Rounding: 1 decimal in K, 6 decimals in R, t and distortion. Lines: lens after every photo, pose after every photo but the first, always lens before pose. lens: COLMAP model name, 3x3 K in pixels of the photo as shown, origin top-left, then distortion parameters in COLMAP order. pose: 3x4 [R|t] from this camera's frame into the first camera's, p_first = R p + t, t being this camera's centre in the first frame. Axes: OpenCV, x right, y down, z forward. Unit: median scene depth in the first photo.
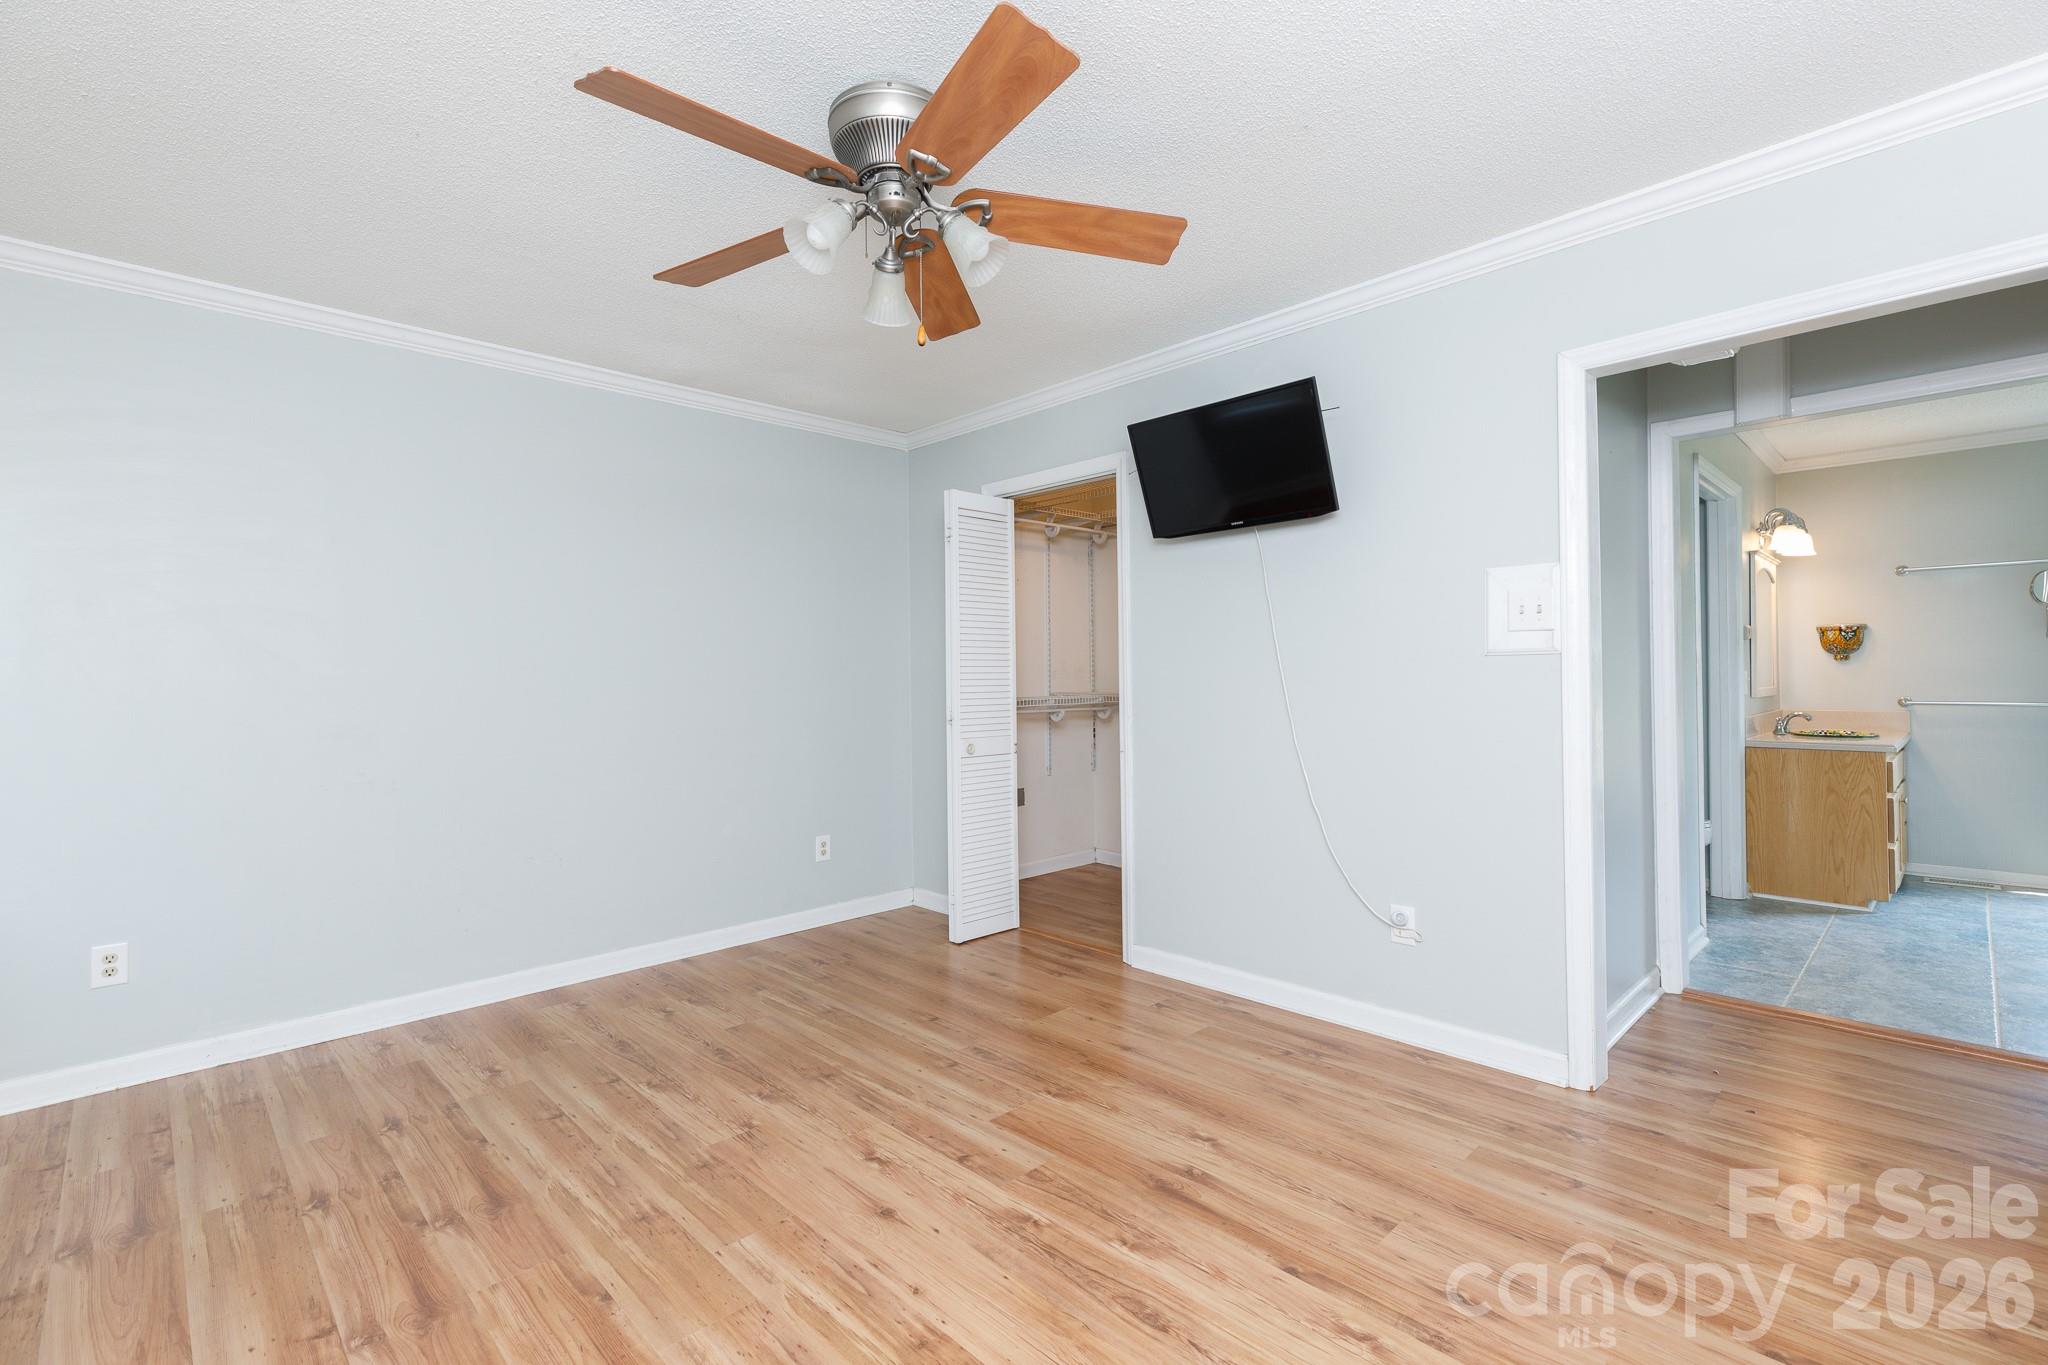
lens RADIAL K [[921.5, 0, 1026.7], [0, 921.5, 669.0], [0, 0, 1]] dist [-0.000223, -0.000573]
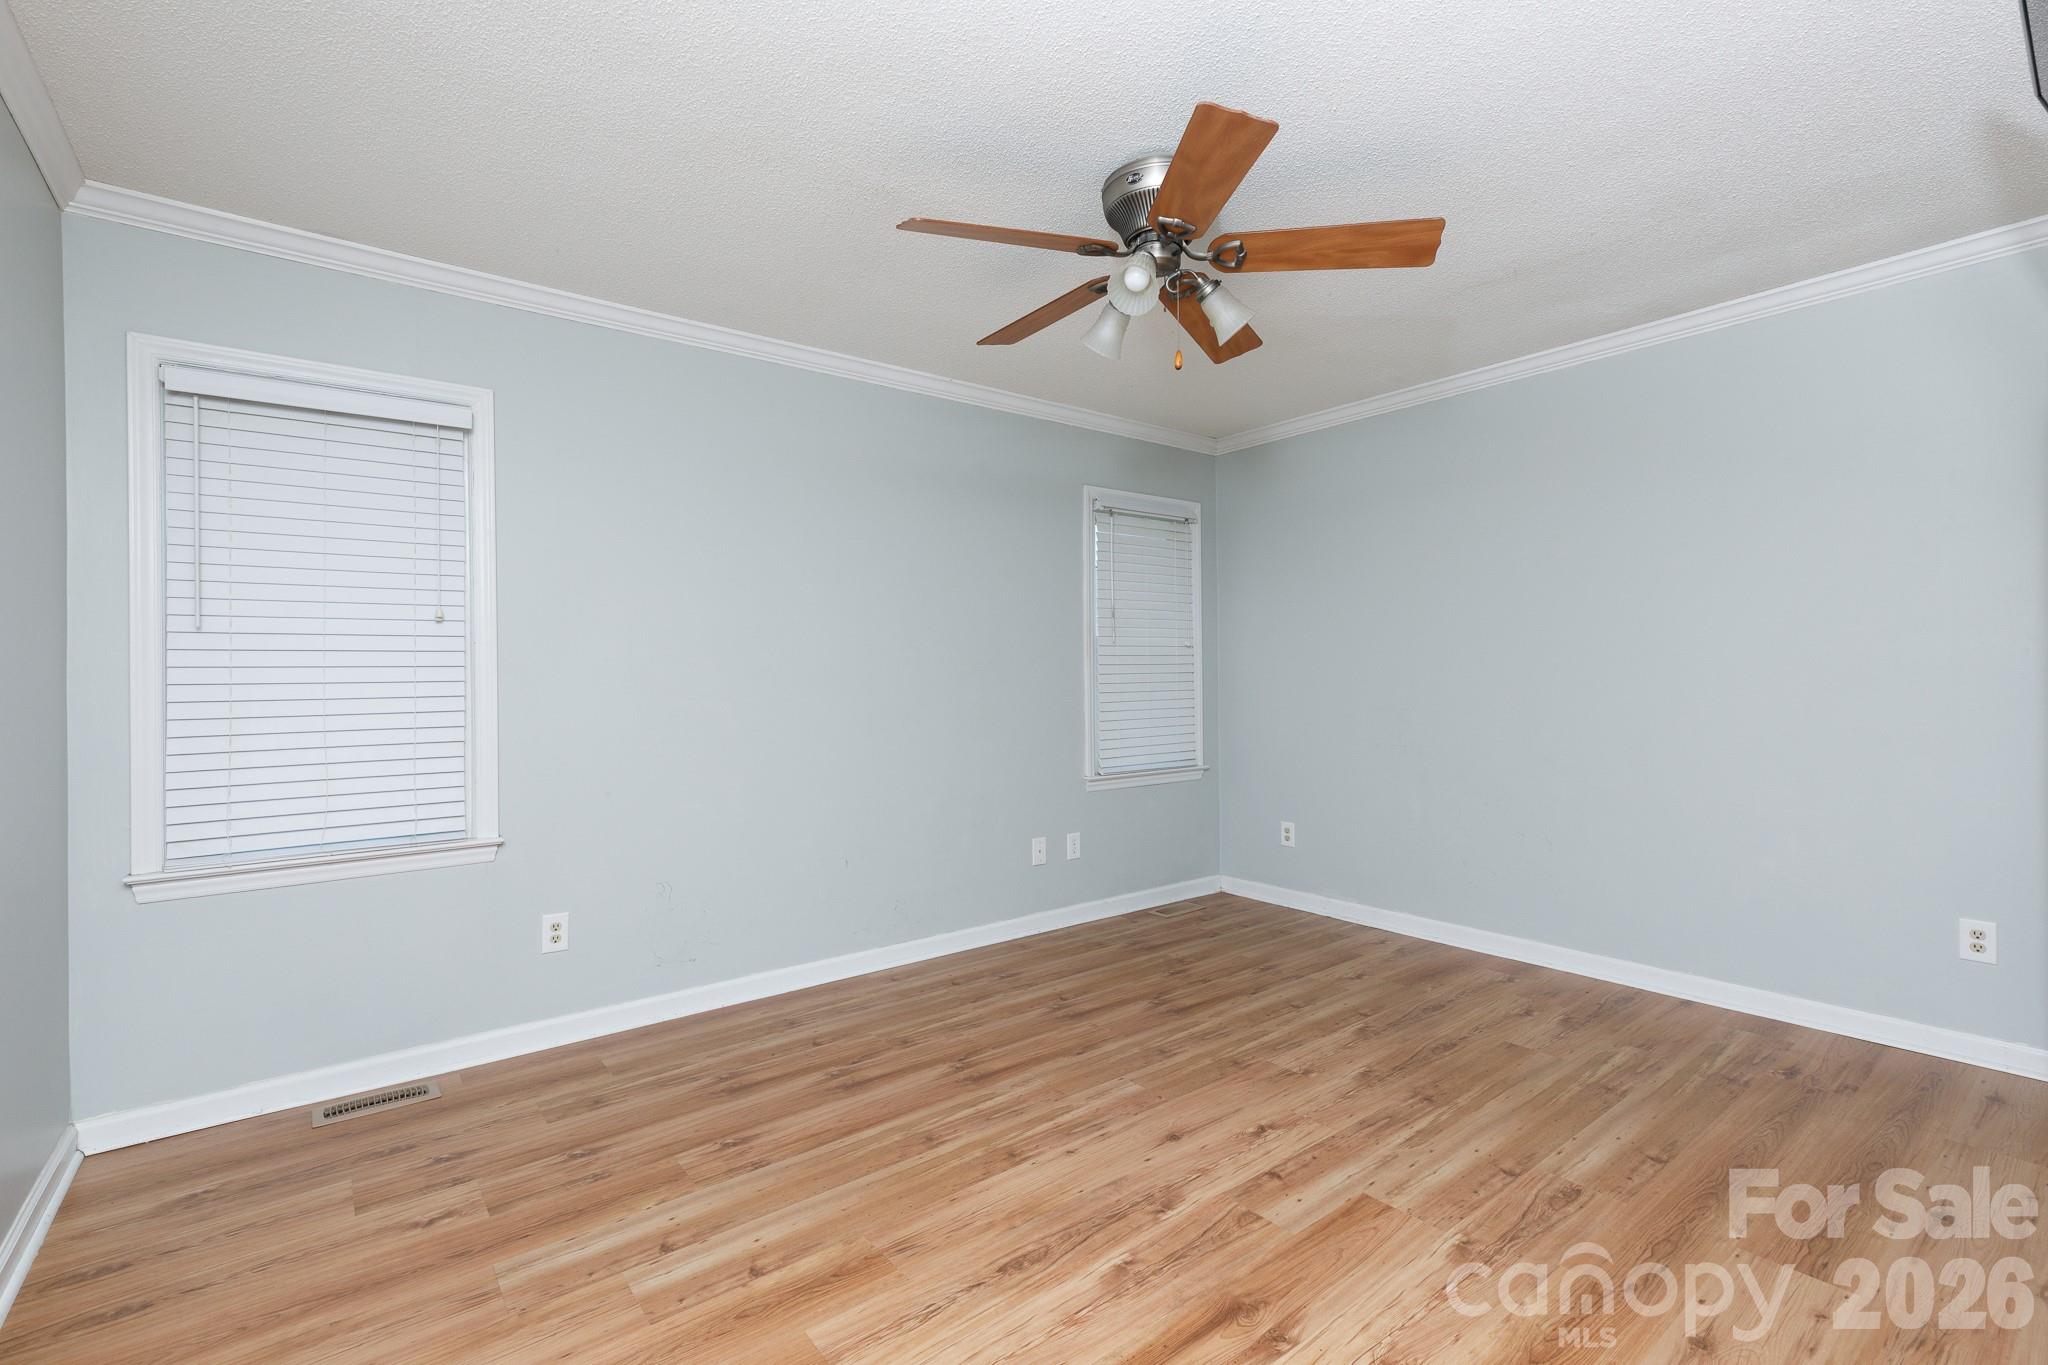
lens RADIAL K [[921.5, 0, 1026.6], [0, 921.5, 685.7], [0, 0, 1]] dist [-0.000223, -0.000573]
pose [[-0.113840, 0.029006, -0.993076, 0.817808], [0.019124, 0.999452, 0.027000, -0.011577], [0.993315, -0.015918, -0.114332, 0.777170]]
